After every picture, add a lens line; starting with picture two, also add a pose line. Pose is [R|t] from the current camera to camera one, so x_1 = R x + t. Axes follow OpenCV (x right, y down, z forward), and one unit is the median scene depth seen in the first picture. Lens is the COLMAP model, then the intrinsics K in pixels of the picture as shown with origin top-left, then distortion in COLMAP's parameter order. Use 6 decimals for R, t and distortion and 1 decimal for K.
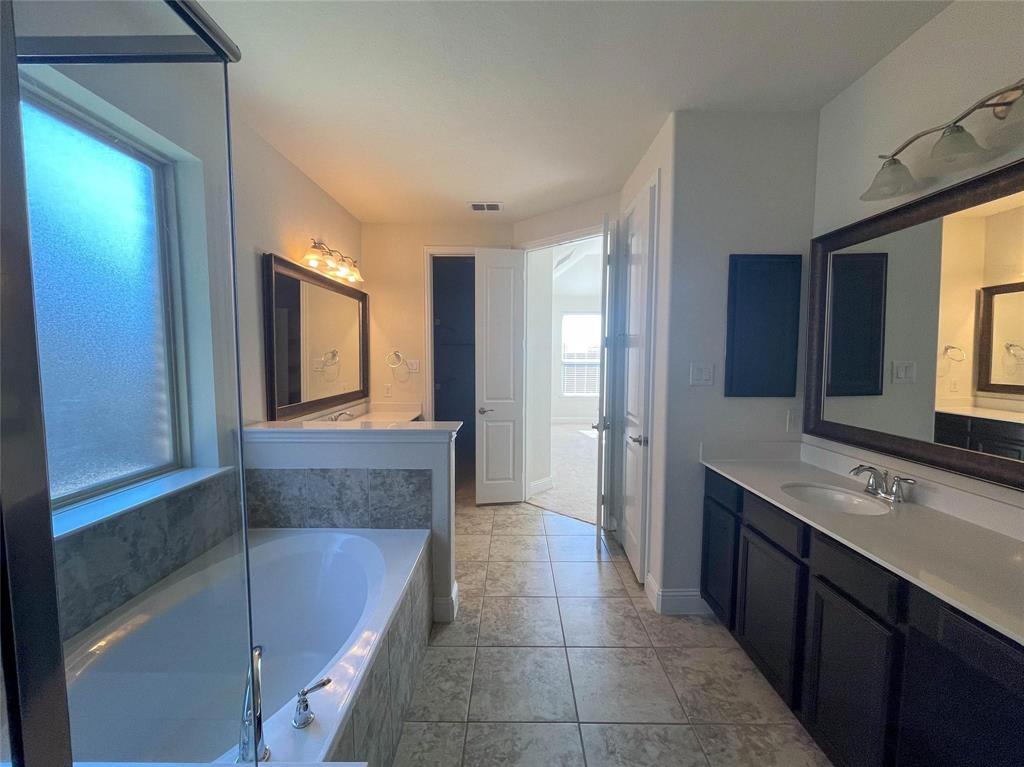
lens RADIAL K [[422.0, 0, 511.4], [0, 422.0, 383.4], [0, 0, 1]] dist [0.010847, 0.000192]
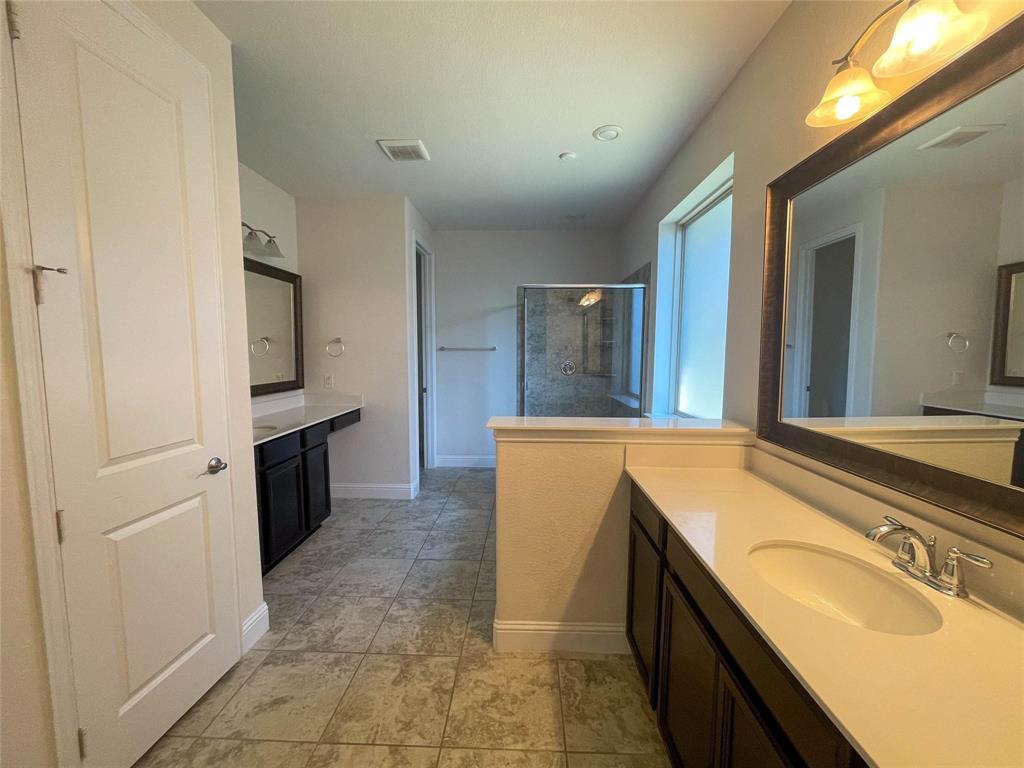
lens RADIAL K [[422.0, 0, 511.6], [0, 422.0, 384.7], [0, 0, 1]] dist [0.010847, 0.000192]
pose [[-0.999528, -0.001473, 0.030686, -0.199515], [0.003054, 0.989138, 0.146958, -0.097904], [-0.030569, 0.146983, -0.988667, 1.861257]]
